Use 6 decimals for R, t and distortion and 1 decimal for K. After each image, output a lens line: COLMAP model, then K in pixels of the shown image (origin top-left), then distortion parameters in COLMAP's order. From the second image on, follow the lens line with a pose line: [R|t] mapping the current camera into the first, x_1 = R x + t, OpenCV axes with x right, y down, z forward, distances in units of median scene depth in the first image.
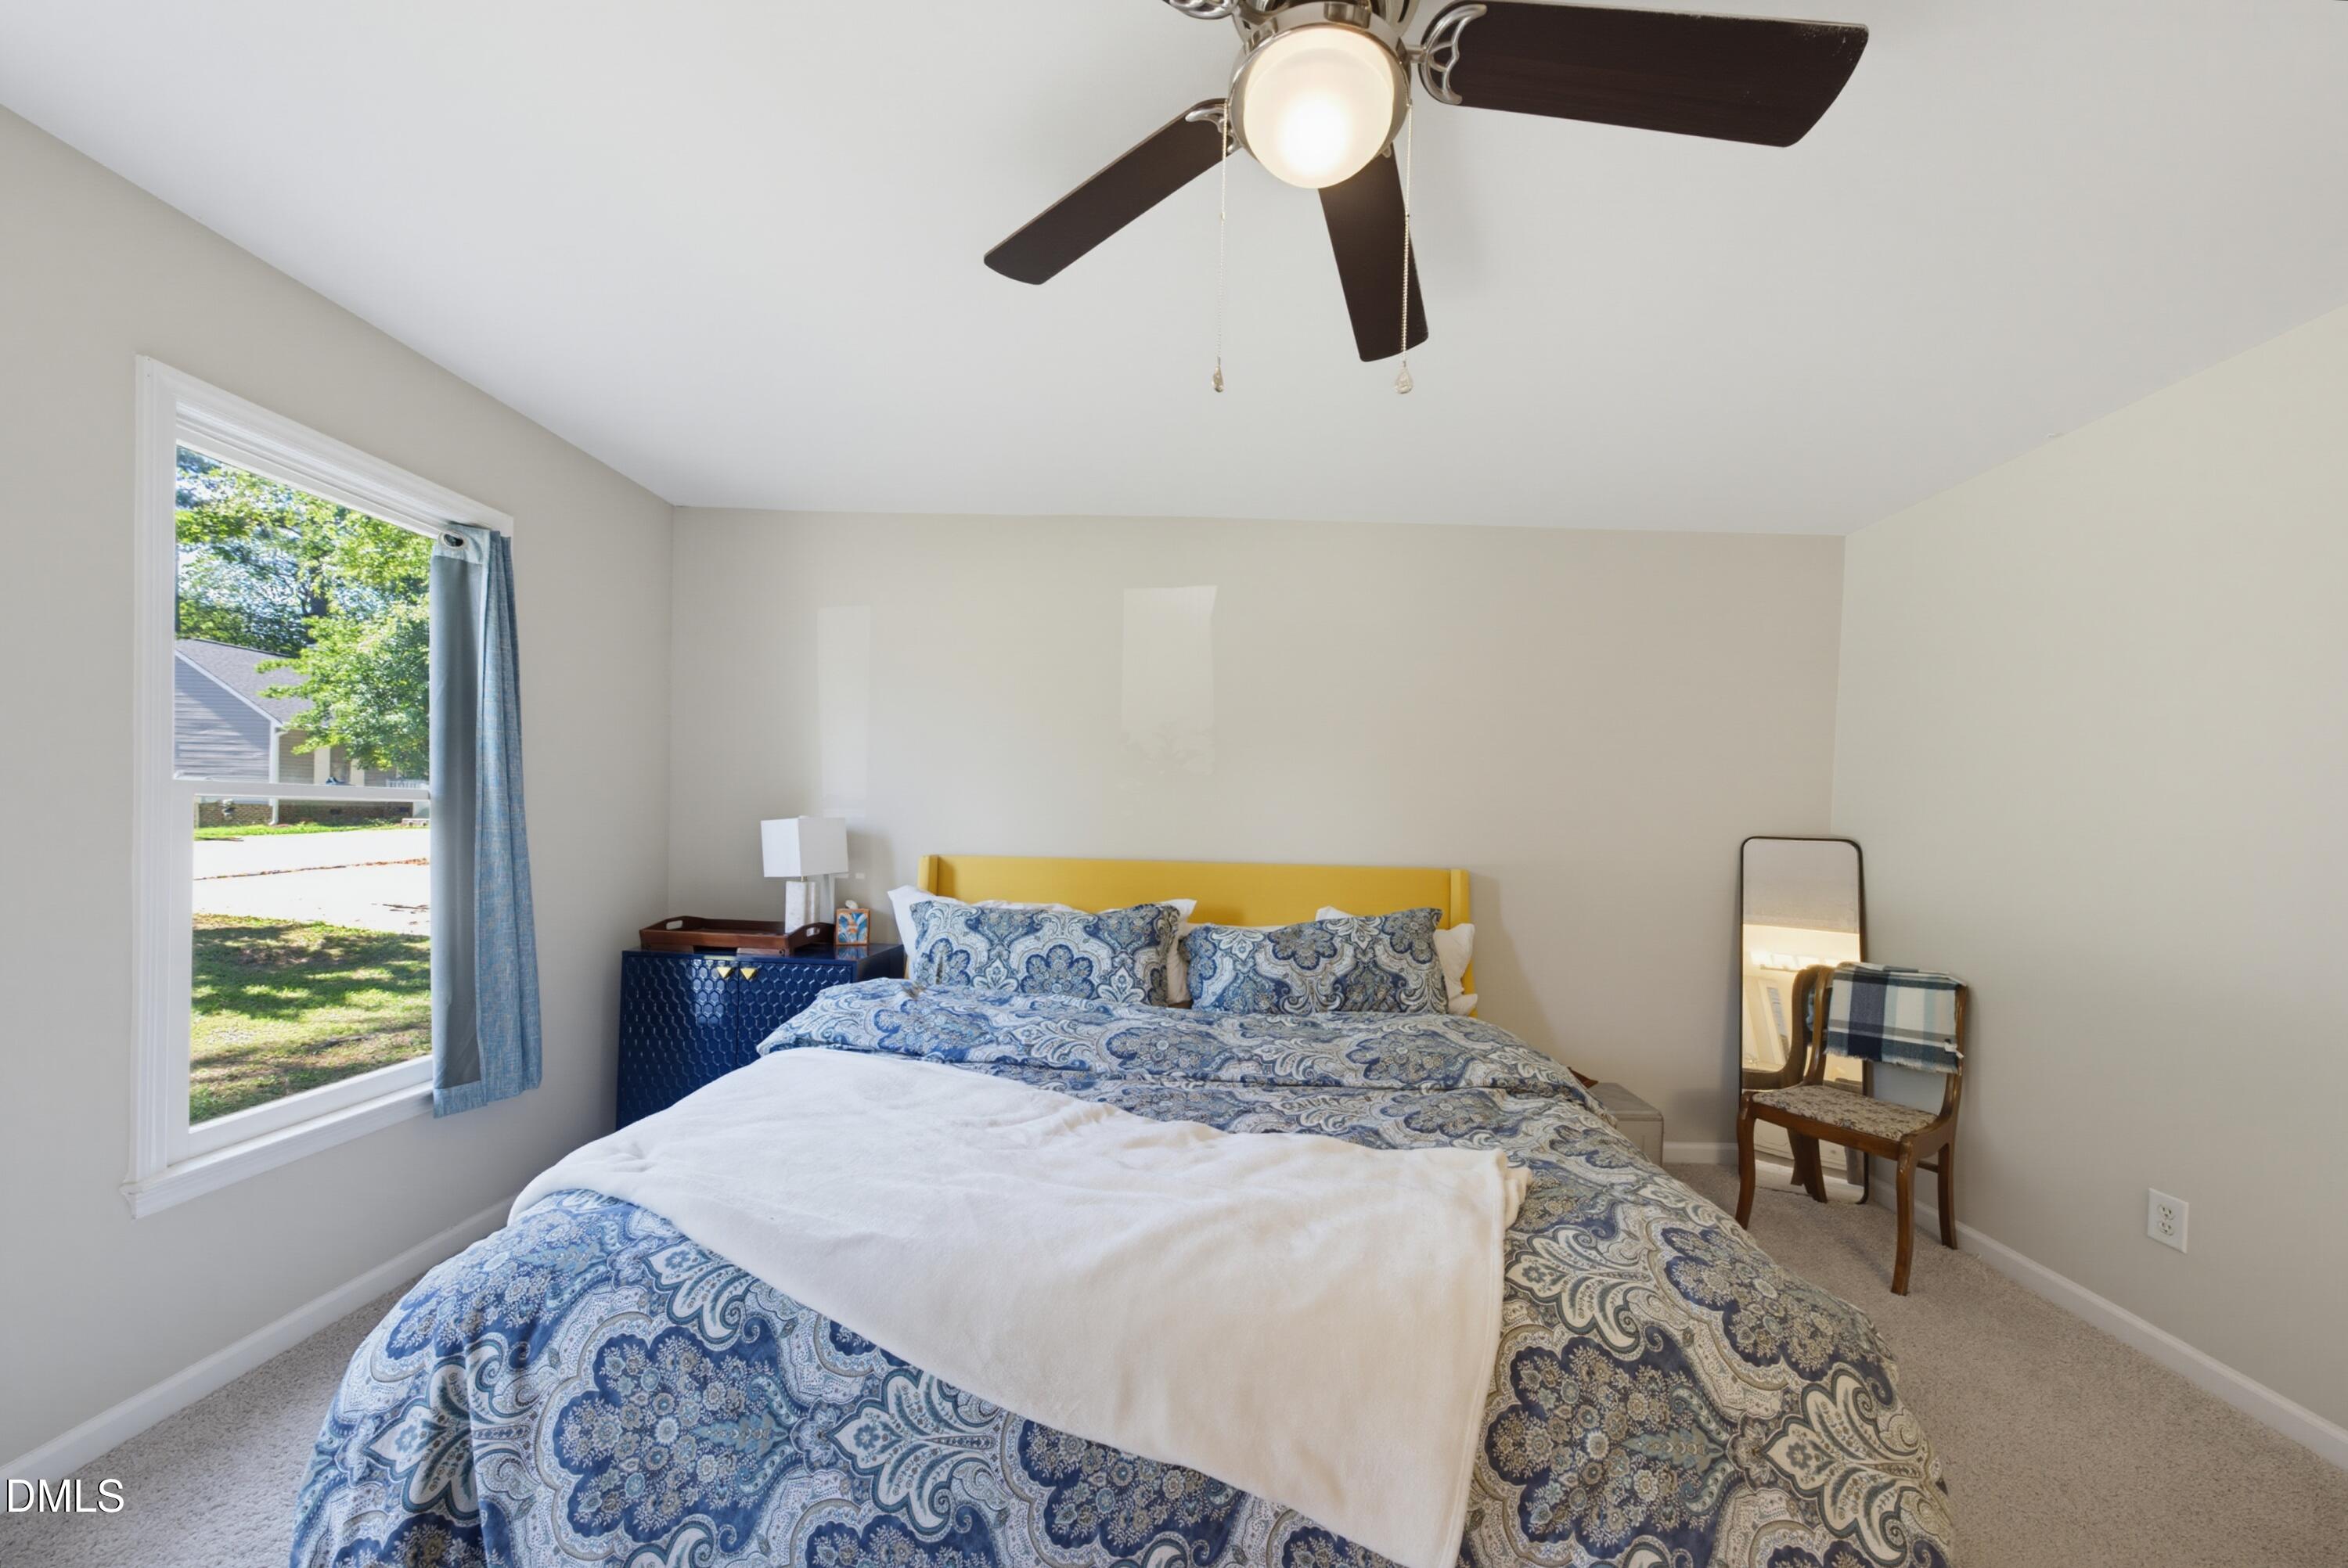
lens RADIAL K [[818.7, 0, 1164.2], [0, 818.7, 840.7], [0, 0, 1]] dist [-0.006749, 0.005641]
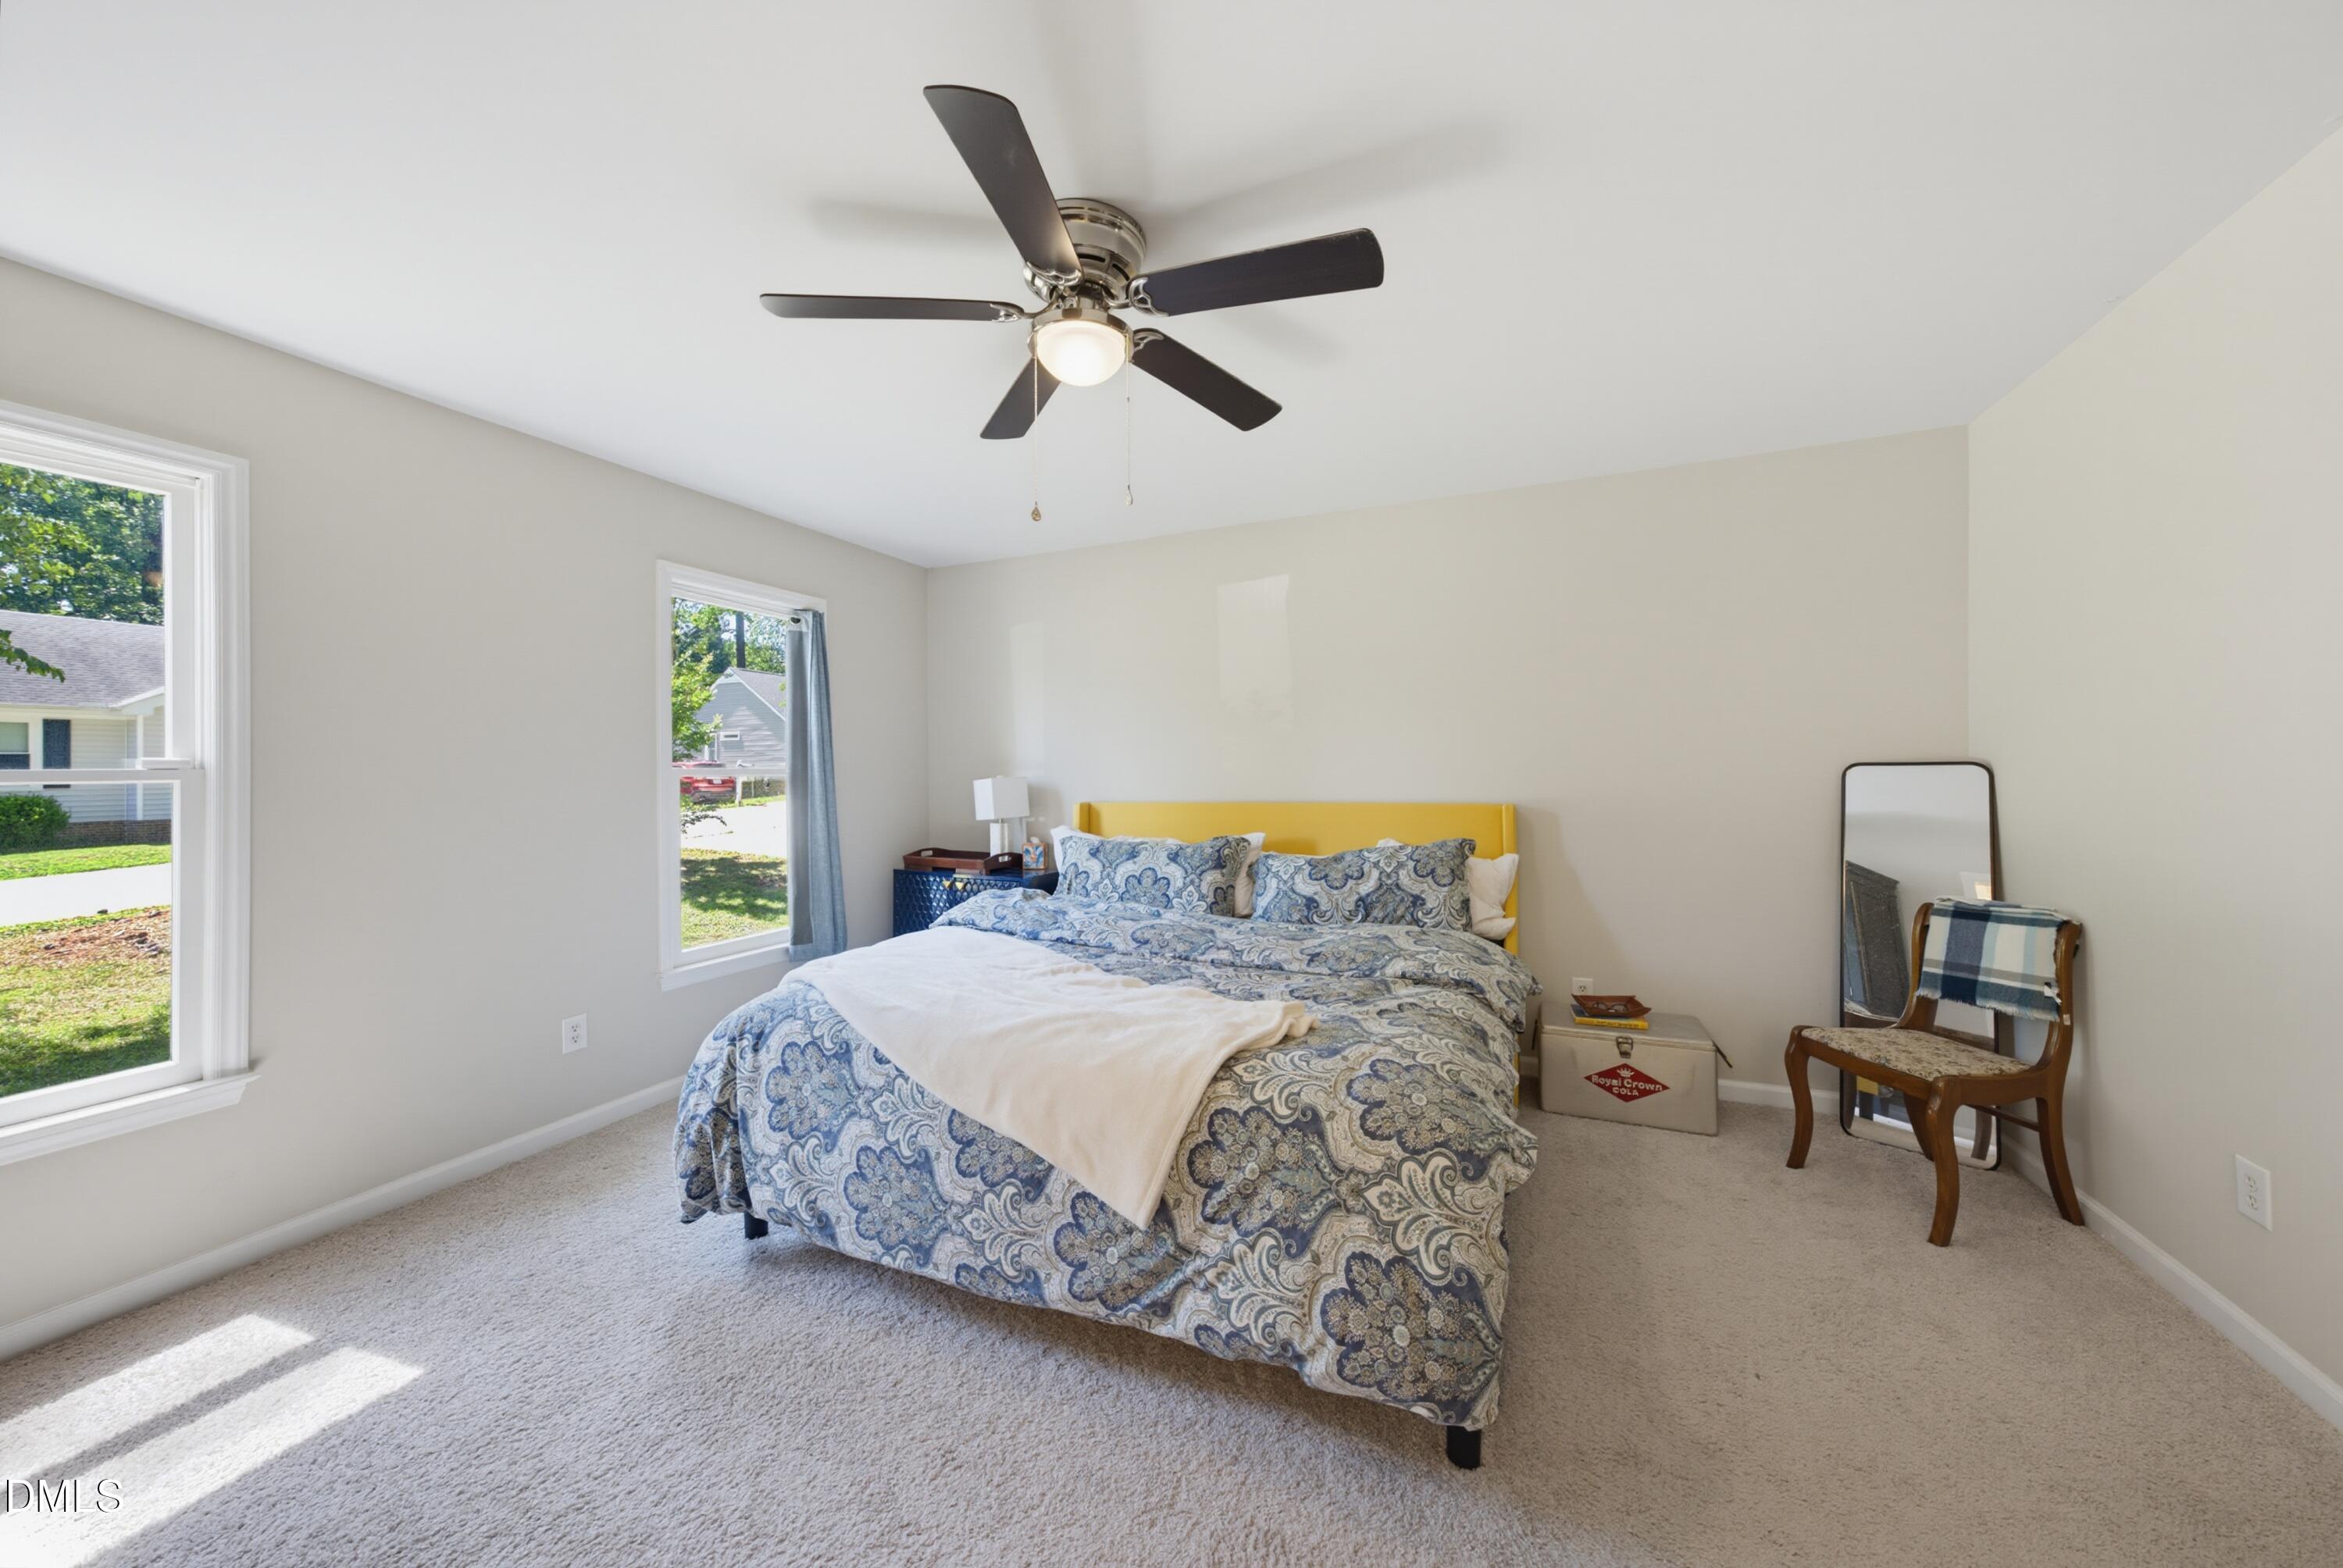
lens RADIAL K [[810.0, 0, 1155.2], [0, 810.0, 782.3], [0, 0, 1]] dist [-0.029190, 0.014036]
pose [[0.913849, -0.031615, -0.404823, 0.934170], [0.024948, 0.999452, -0.021737, 0.041987], [0.405288, 0.009765, 0.914137, -0.422614]]
